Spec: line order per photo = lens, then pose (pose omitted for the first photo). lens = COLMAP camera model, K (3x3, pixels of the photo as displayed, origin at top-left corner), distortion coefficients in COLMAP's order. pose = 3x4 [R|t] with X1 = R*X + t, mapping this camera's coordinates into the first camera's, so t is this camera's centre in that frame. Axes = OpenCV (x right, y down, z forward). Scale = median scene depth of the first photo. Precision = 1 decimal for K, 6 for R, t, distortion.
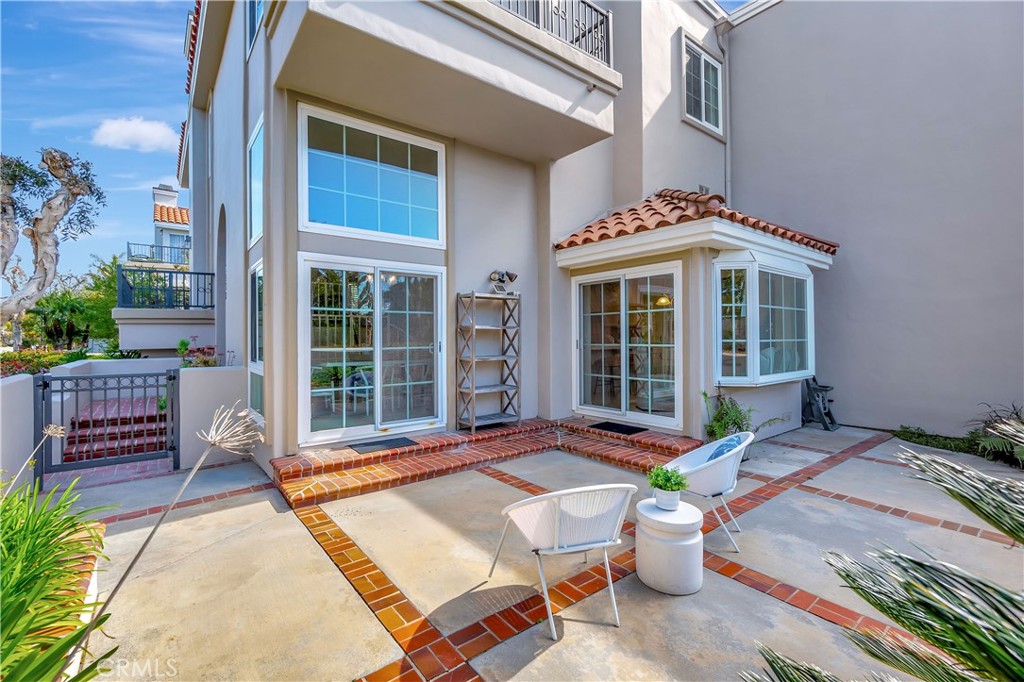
lens RADIAL K [[445.4, 0, 506.9], [0, 445.4, 340.0], [0, 0, 1]] dist [-0.002717, 0.000117]
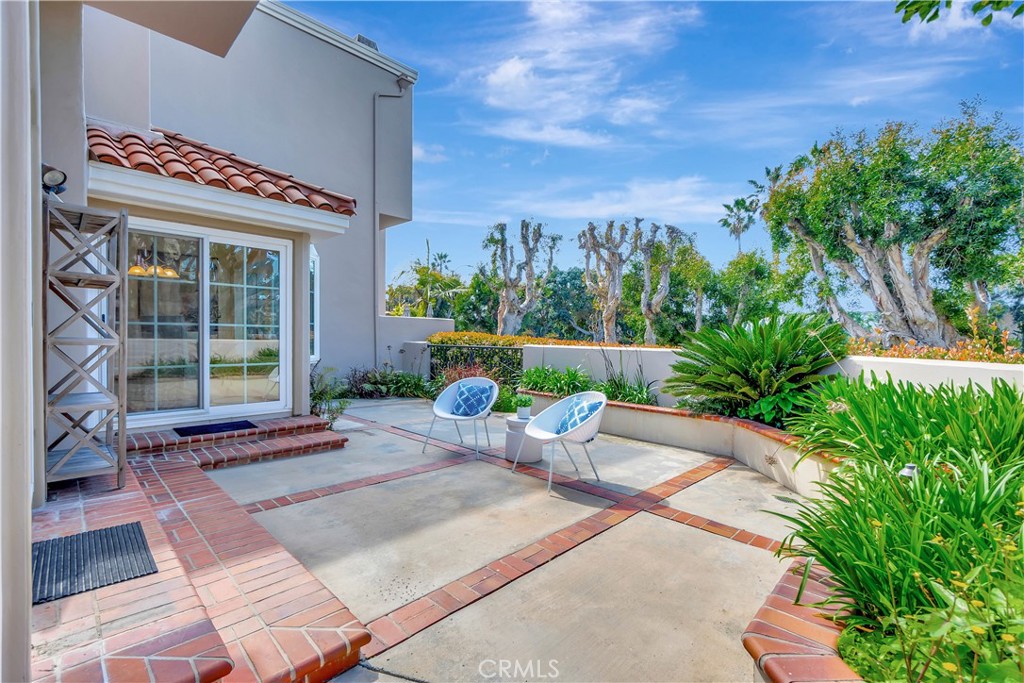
lens RADIAL K [[445.4, 0, 506.9], [0, 445.4, 340.5], [0, 0, 1]] dist [-0.002717, 0.000117]
pose [[-0.118419, -0.005395, 0.992949, -0.767718], [-0.005258, 0.999975, 0.004806, 0.043747], [-0.992950, -0.004652, -0.118445, 0.738694]]
